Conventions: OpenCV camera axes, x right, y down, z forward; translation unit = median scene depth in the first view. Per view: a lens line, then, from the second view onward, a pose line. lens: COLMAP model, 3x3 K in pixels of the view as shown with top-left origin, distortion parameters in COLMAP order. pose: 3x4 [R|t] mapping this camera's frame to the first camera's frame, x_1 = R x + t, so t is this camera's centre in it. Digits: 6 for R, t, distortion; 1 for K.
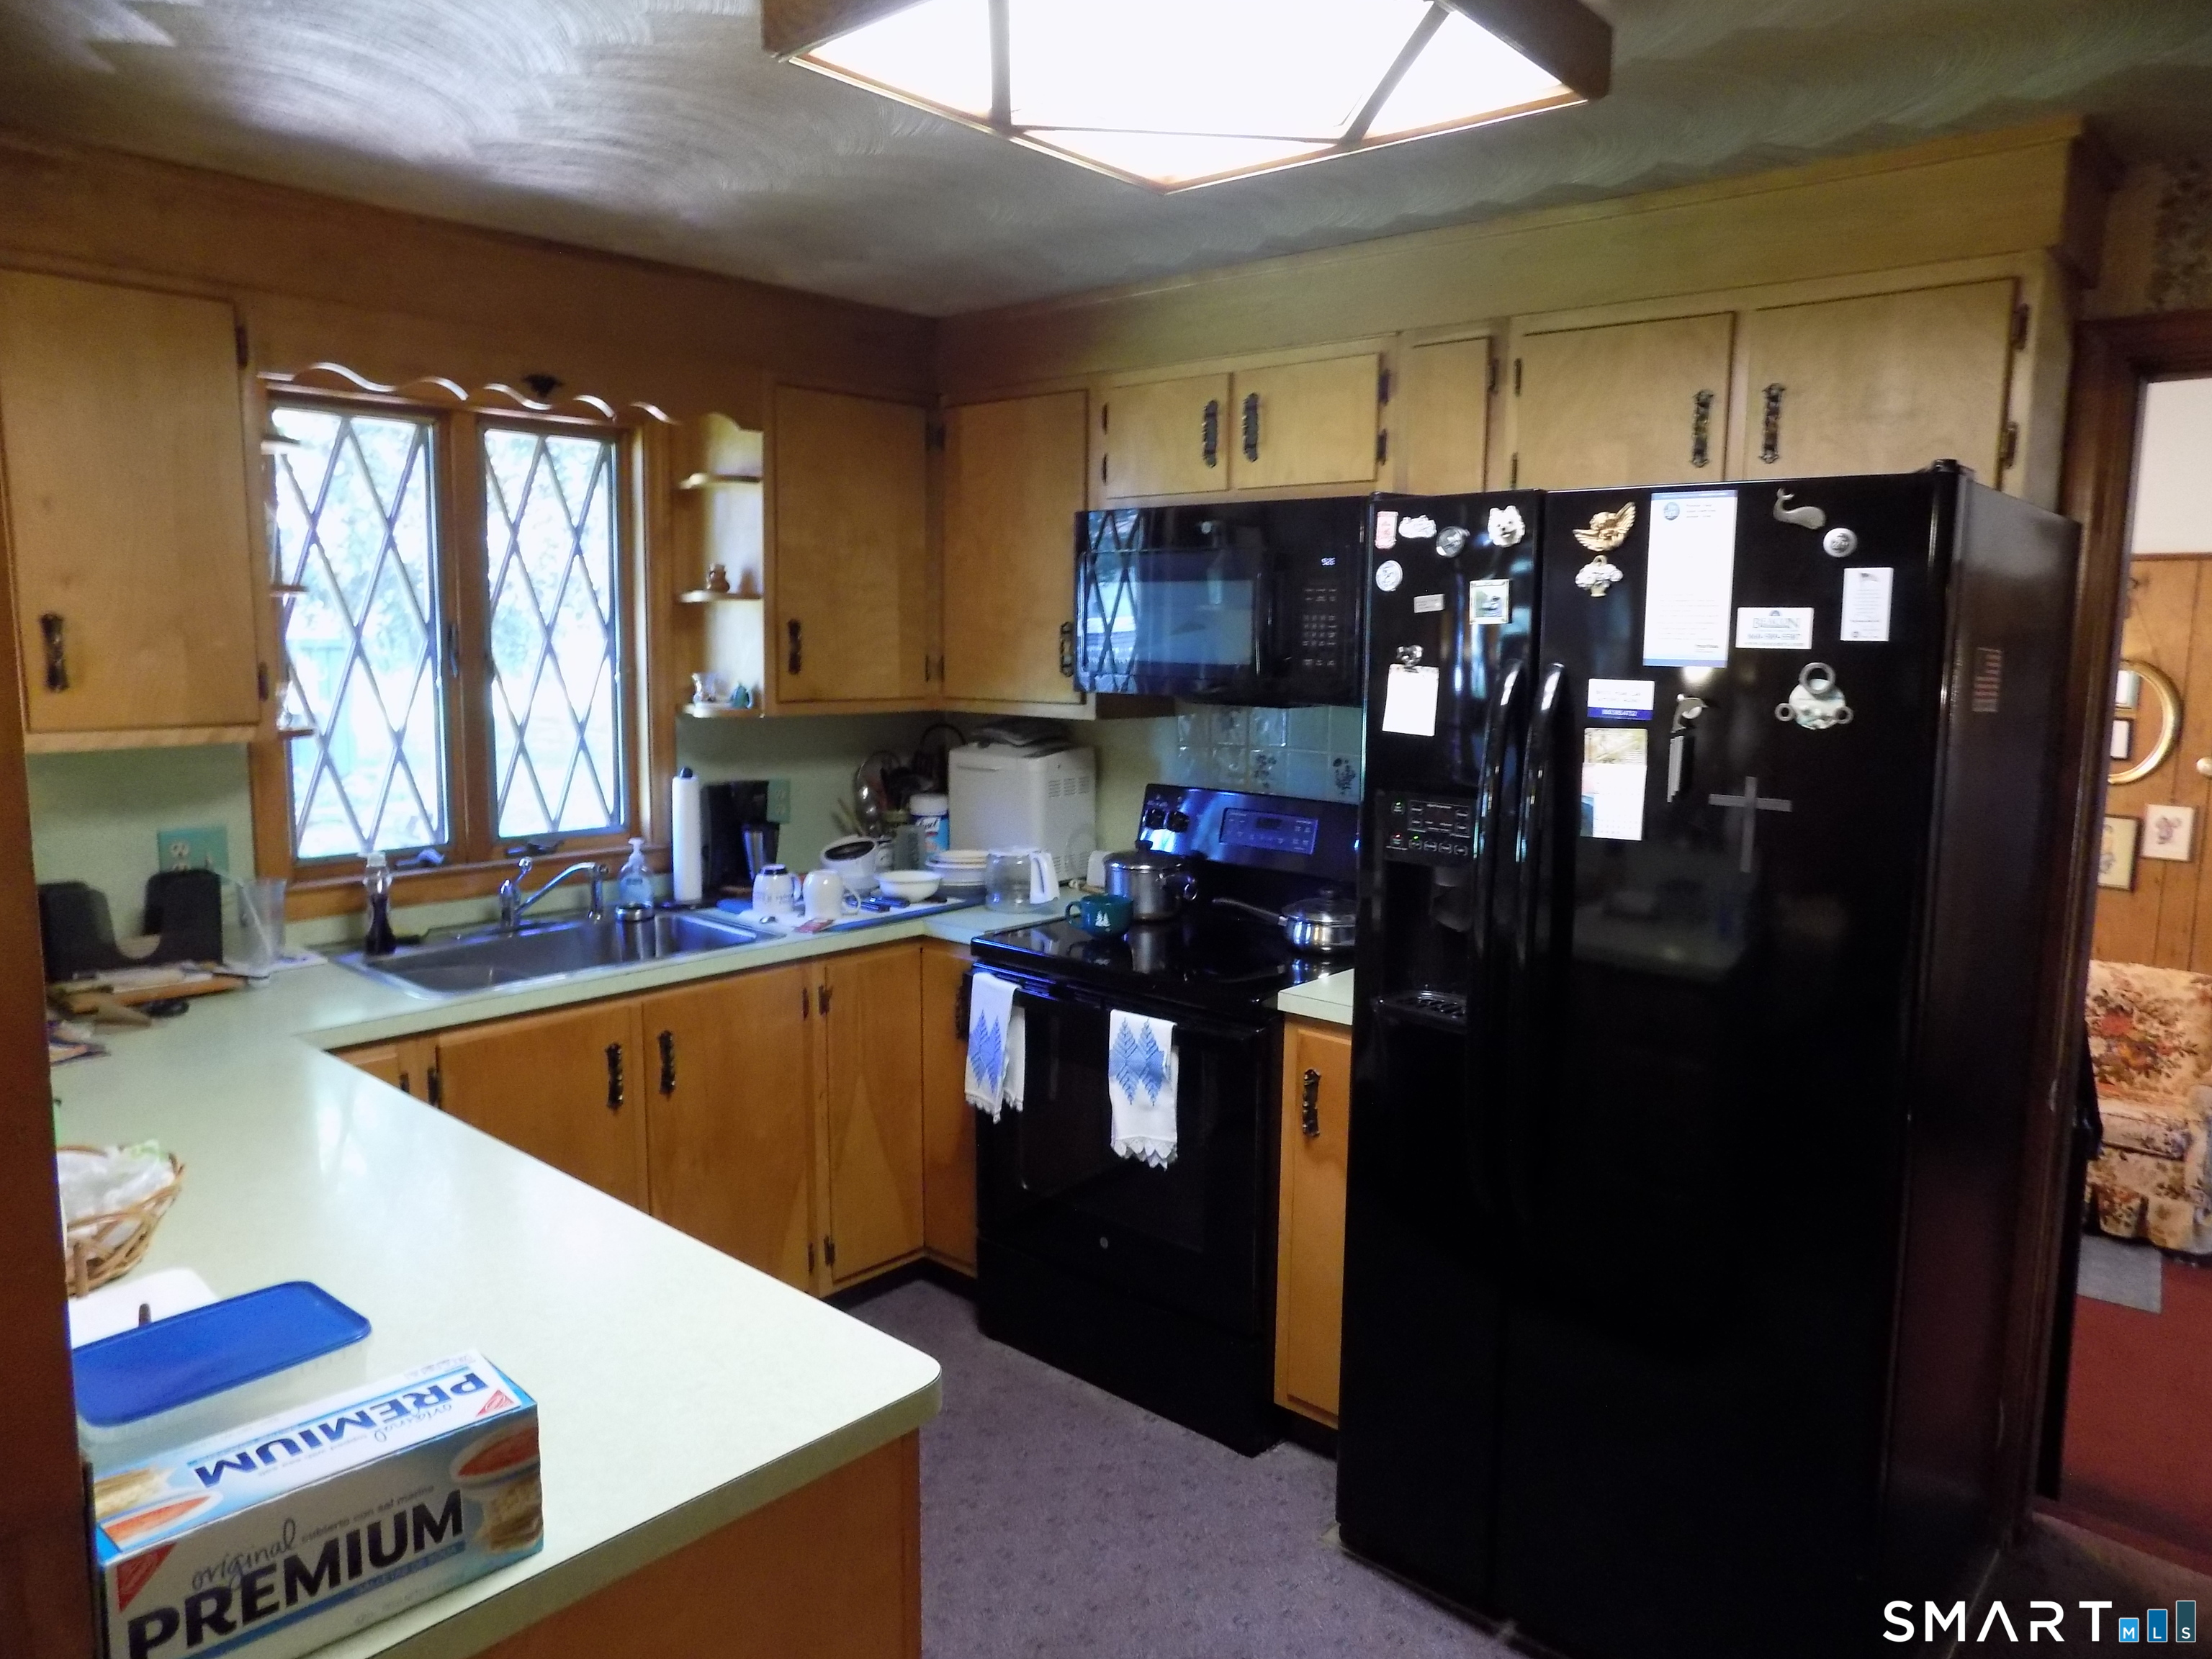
lens RADIAL K [[1513.4, 0, 1112.9], [0, 1513.4, 813.6], [0, 0, 1]] dist [-0.068799, 0.077642]
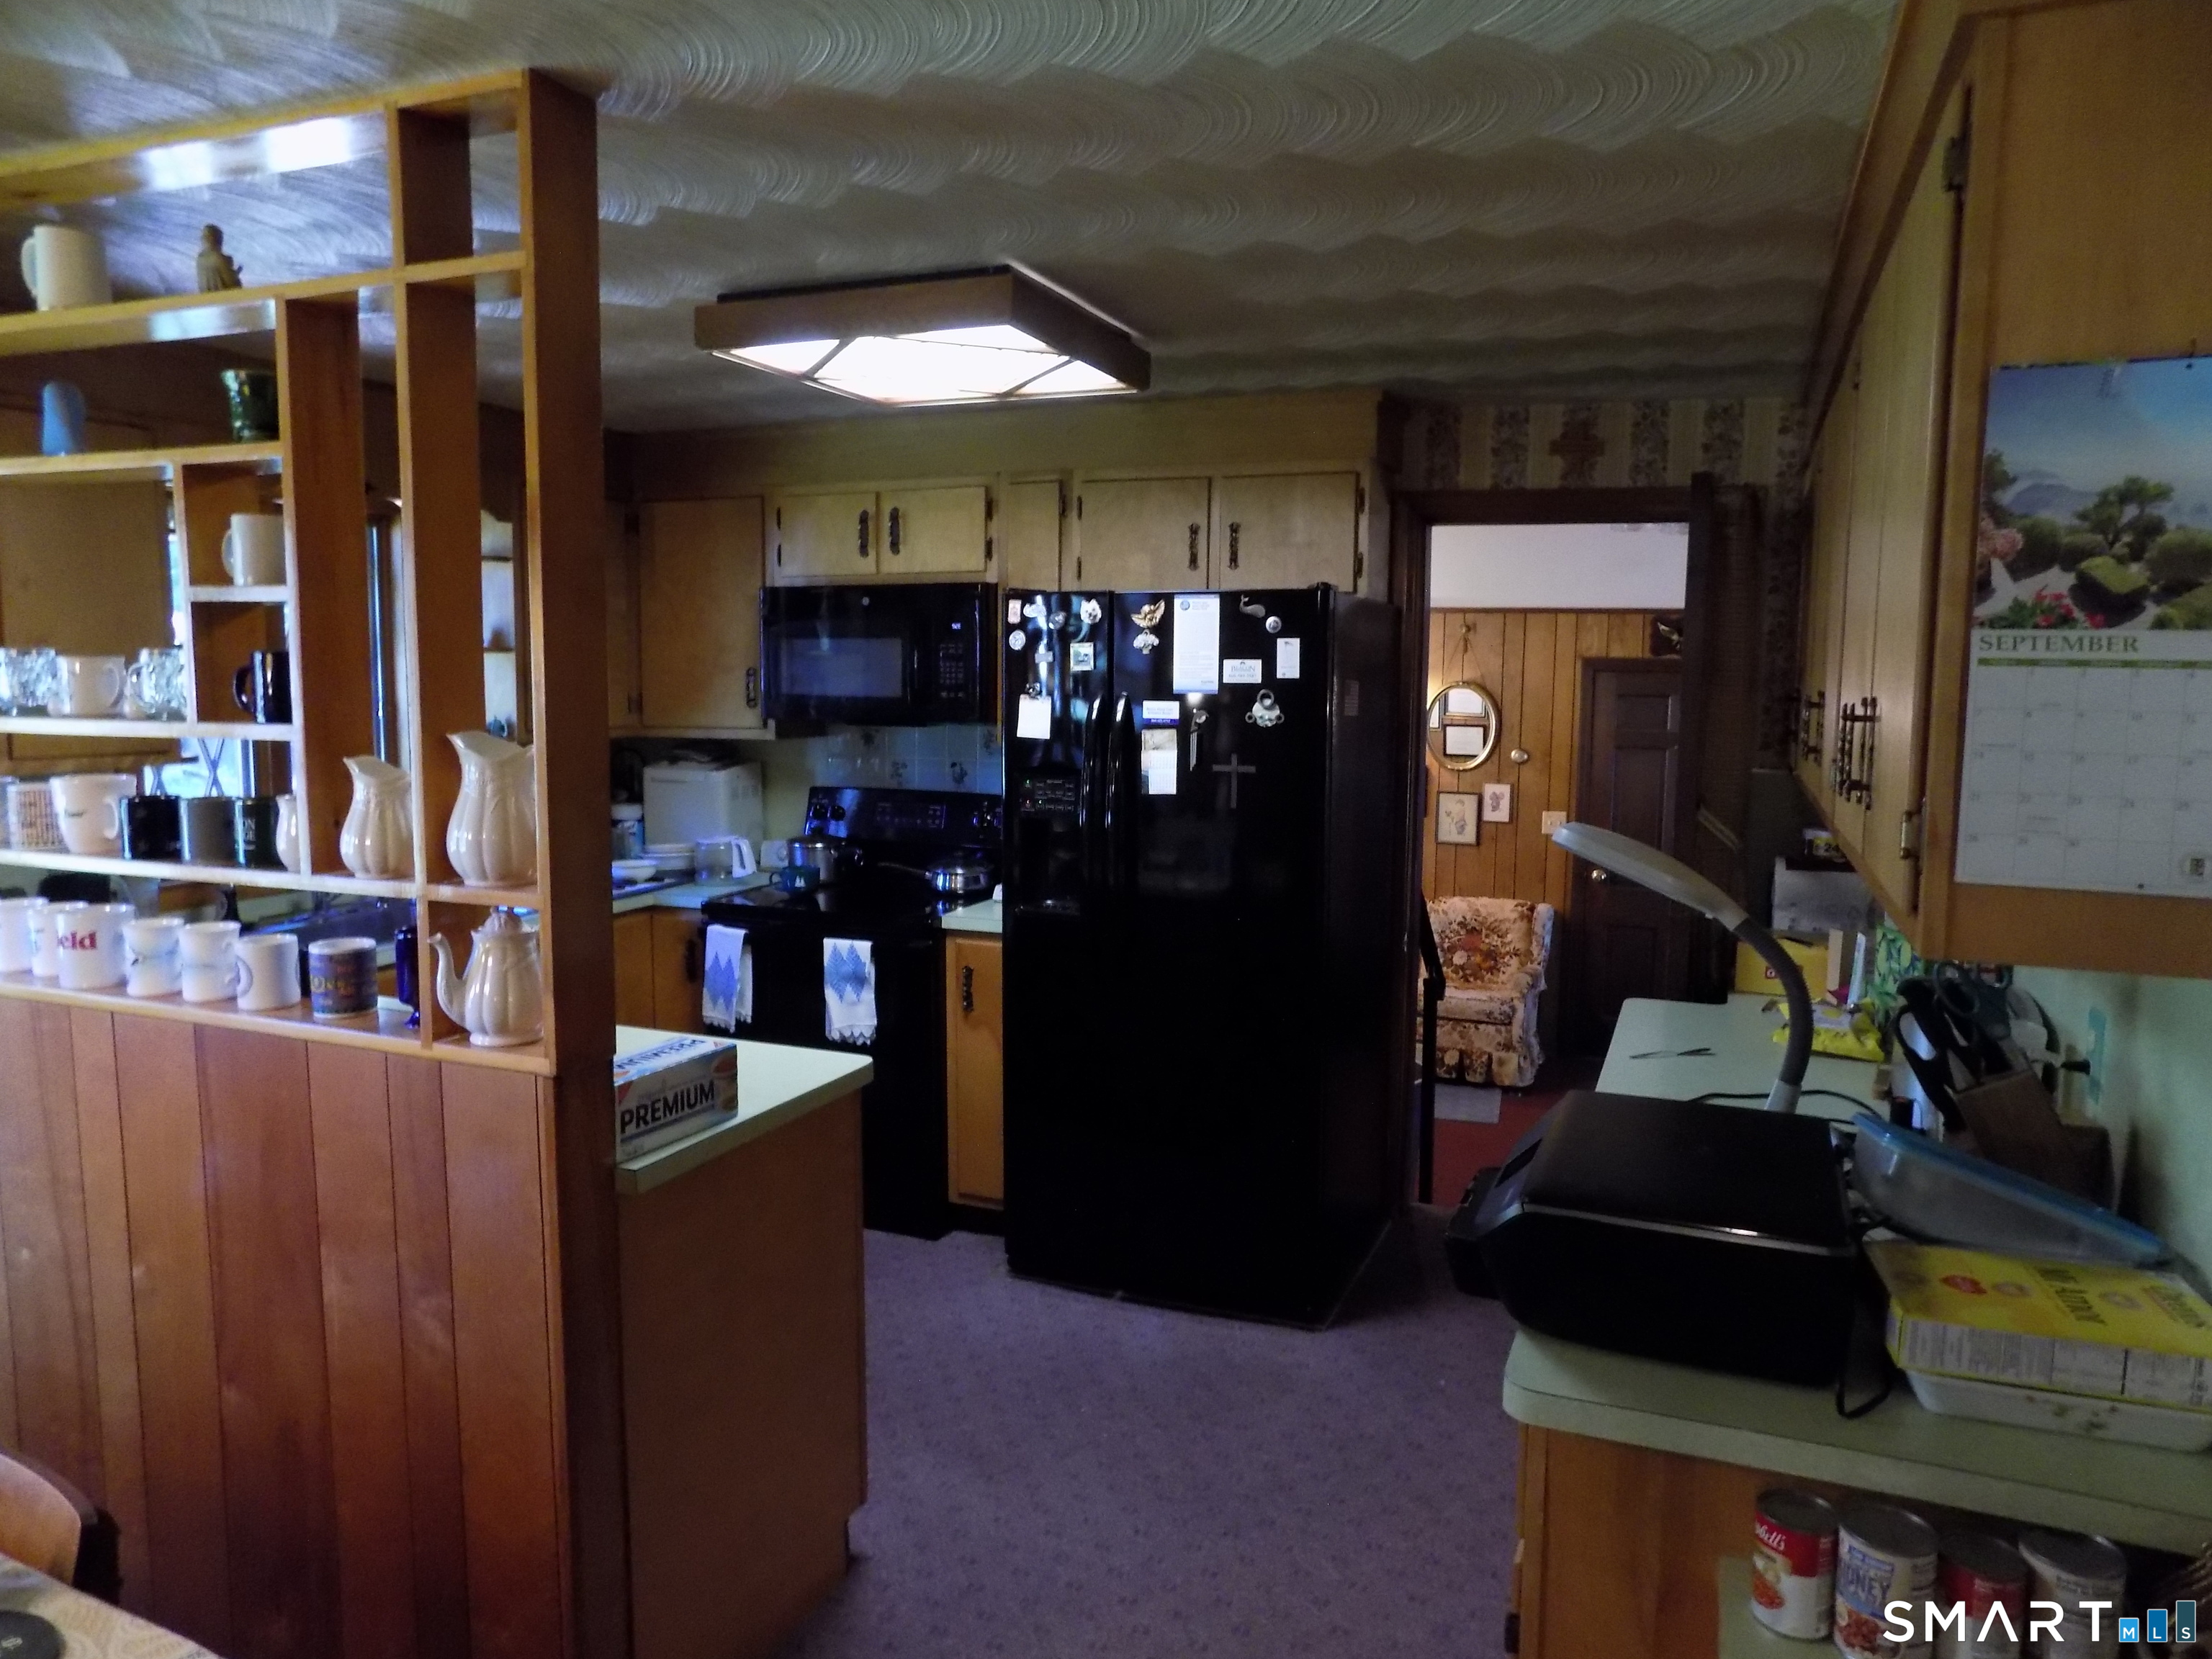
lens RADIAL K [[1513.4, 0, 1117.8], [0, 1513.4, 809.5], [0, 0, 1]] dist [-0.068799, 0.077642]
pose [[0.942924, -0.038796, 0.330740, -0.206591], [0.046362, 0.998812, -0.015014, 0.042281], [-0.329765, 0.029491, 0.943602, -0.445163]]
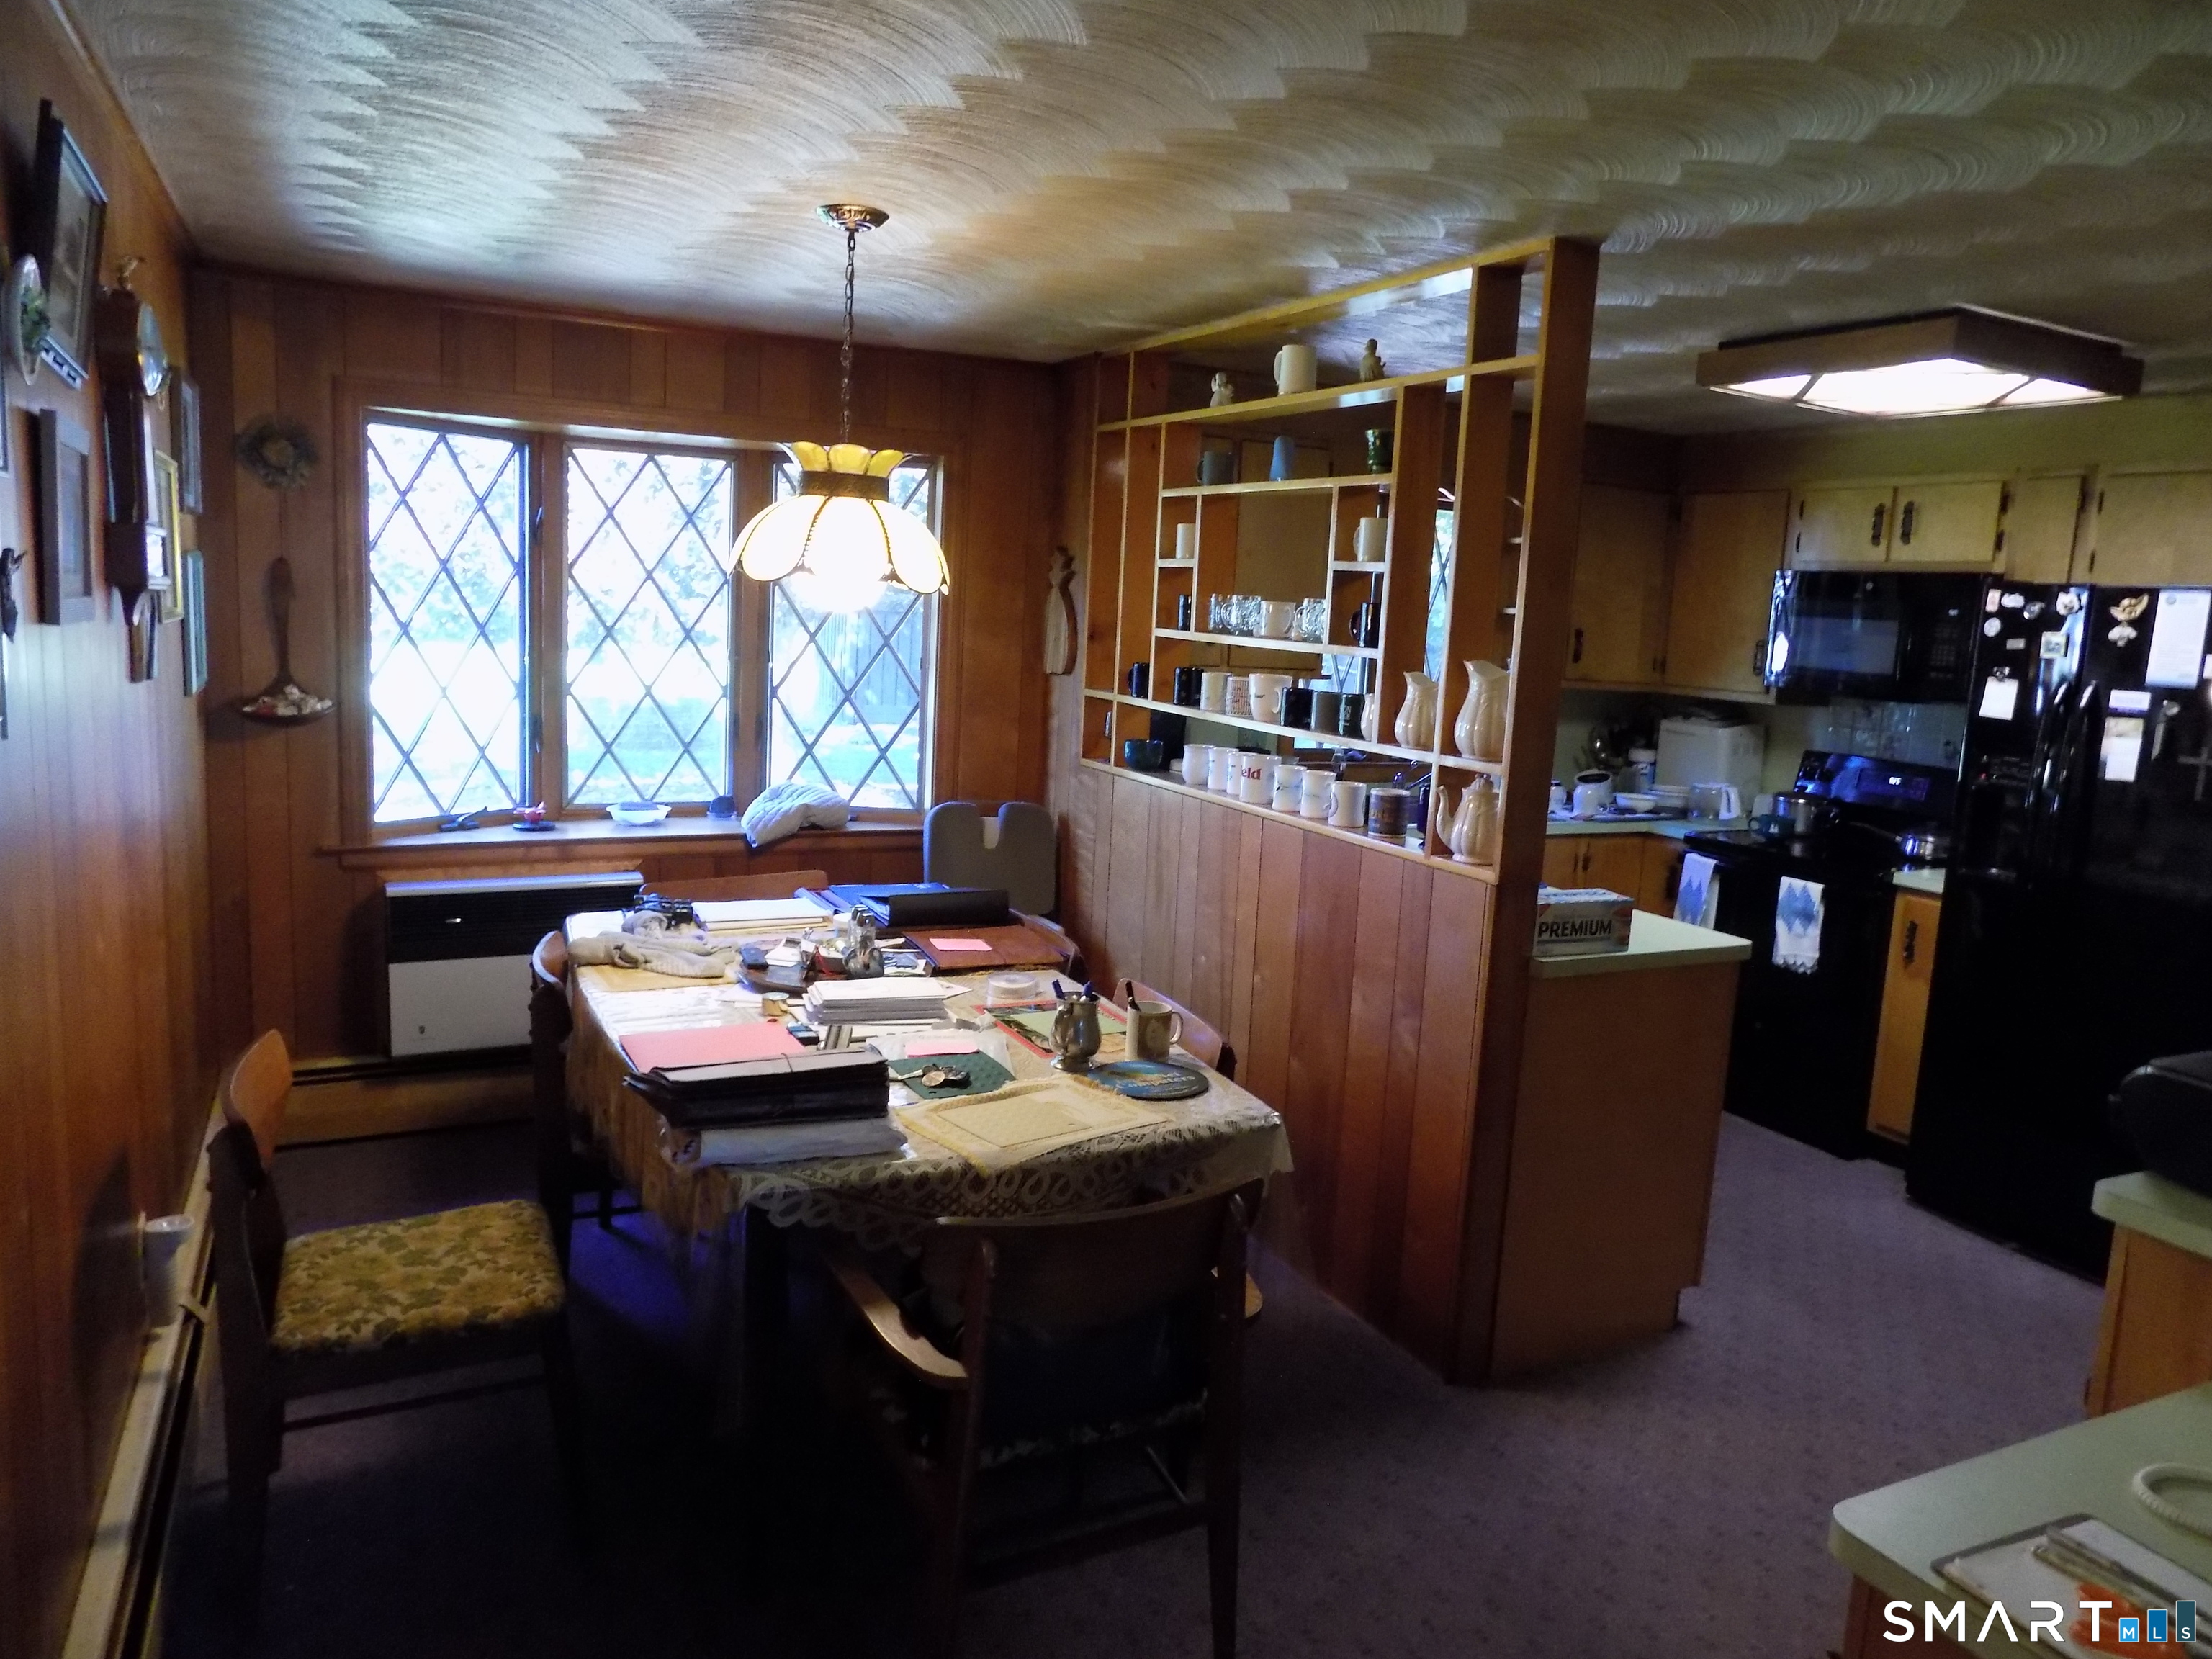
lens RADIAL K [[1513.4, 0, 1111.1], [0, 1513.4, 805.3], [0, 0, 1]] dist [-0.068799, 0.077642]
pose [[0.931688, 0.089540, -0.352051, -0.114918], [-0.089497, 0.995852, 0.016435, 0.090984], [0.352062, 0.016196, 0.935836, -0.792151]]
